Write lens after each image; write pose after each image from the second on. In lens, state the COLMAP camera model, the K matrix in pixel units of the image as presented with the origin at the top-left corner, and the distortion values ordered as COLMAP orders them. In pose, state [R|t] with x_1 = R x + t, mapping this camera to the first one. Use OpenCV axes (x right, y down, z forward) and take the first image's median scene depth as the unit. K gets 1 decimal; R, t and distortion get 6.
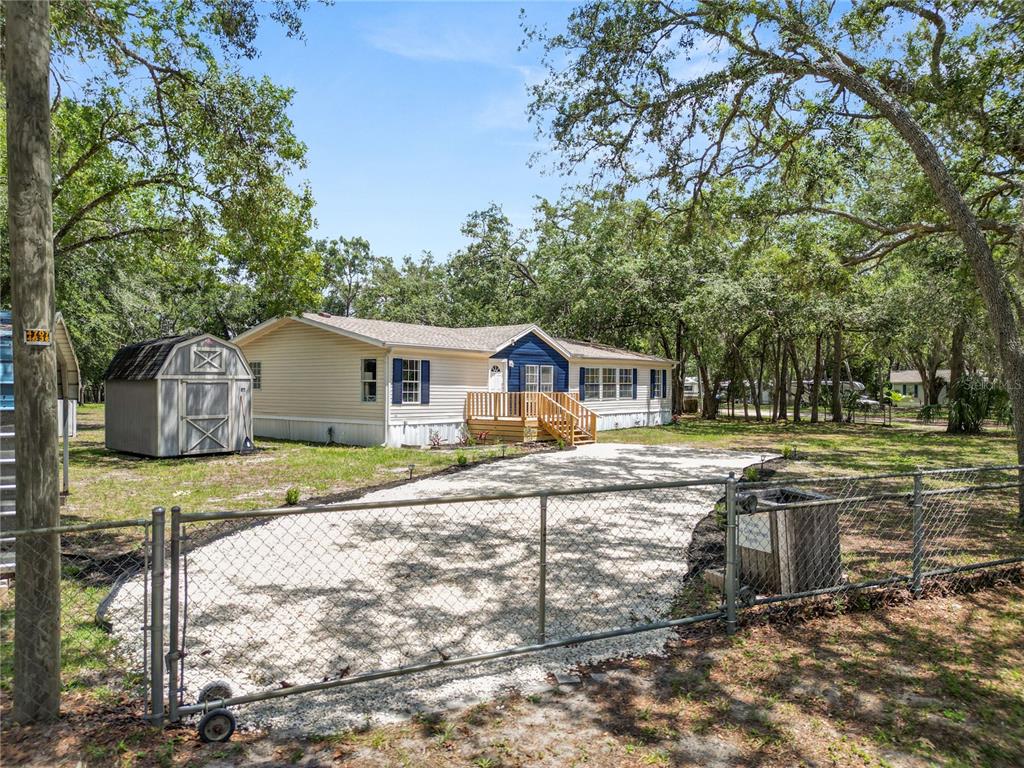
lens RADIAL K [[713.5, 0, 514.2], [0, 713.5, 386.1], [0, 0, 1]] dist [0.024649, 0.000867]
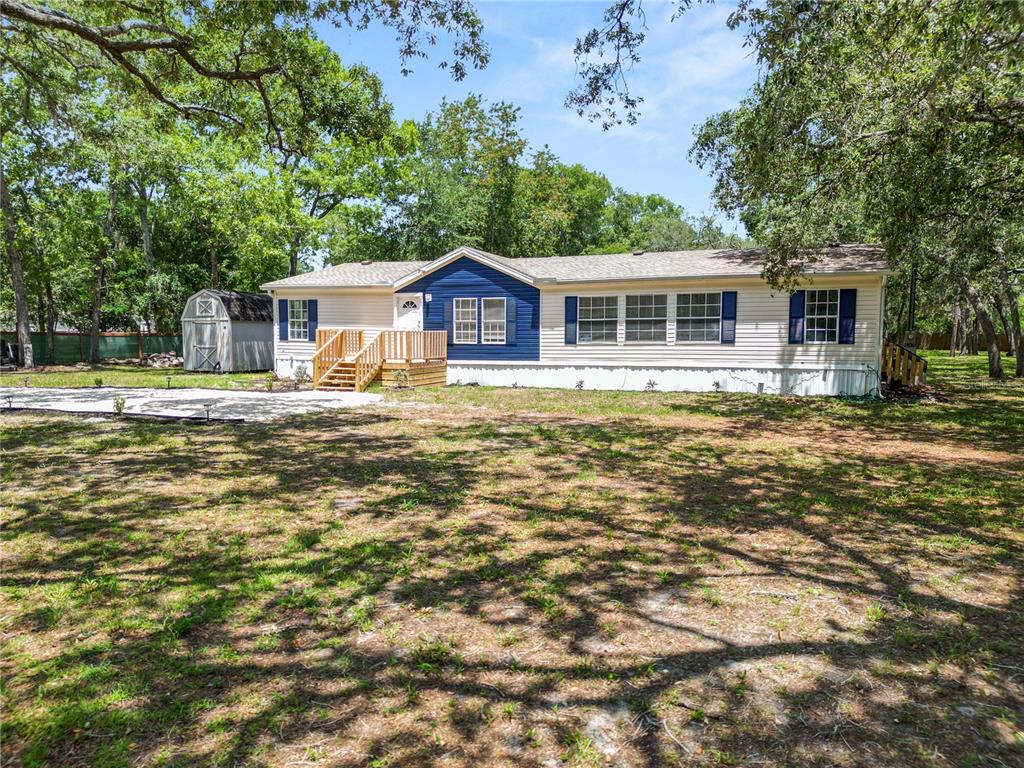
lens RADIAL K [[713.5, 0, 513.7], [0, 713.5, 382.9], [0, 0, 1]] dist [0.024649, 0.000867]
pose [[0.306932, 0.072890, -0.948936, 0.763159], [0.002763, 0.996990, 0.077475, 0.003808], [0.951727, -0.026401, 0.305807, 0.750619]]
